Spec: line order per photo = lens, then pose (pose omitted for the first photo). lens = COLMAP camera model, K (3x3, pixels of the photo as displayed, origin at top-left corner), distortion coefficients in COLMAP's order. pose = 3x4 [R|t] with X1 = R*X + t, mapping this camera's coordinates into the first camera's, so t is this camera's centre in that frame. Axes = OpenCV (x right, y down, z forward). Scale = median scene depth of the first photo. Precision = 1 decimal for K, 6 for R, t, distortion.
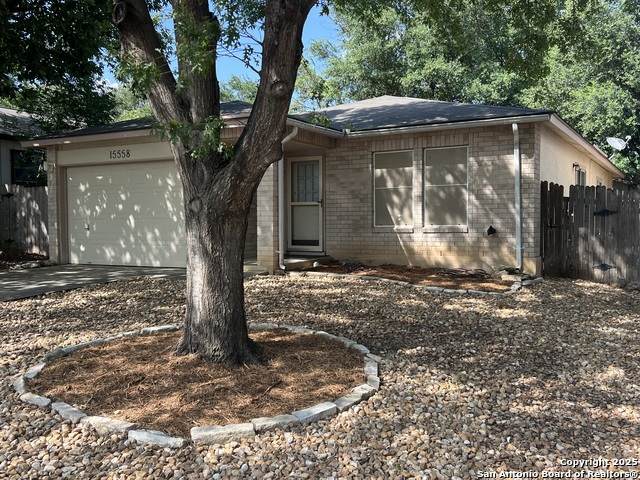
lens RADIAL K [[620.6, 0, 320.0], [0, 620.6, 240.0], [0, 0, 1]] dist [0.091068, -0.005808]
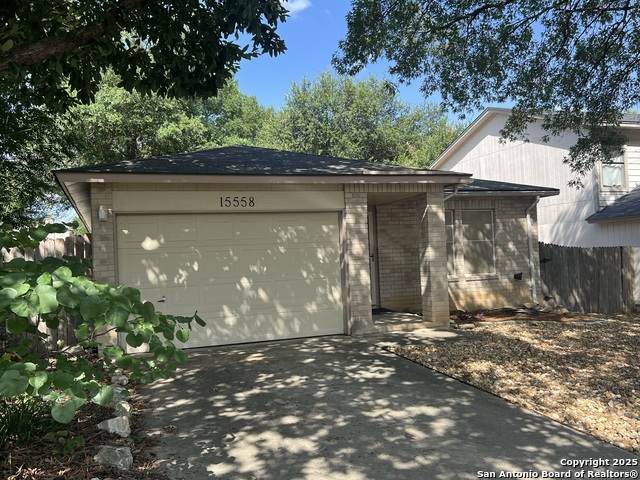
lens RADIAL K [[584.6, 0, 289.1], [0, 584.6, 240.1], [0, 0, 1]] dist [-0.002757, -0.011830]
pose [[0.679288, 0.000354, 0.733872, -0.847548], [0.056920, 0.996962, -0.053168, -0.047144], [-0.731661, 0.077888, 0.677204, 0.472007]]
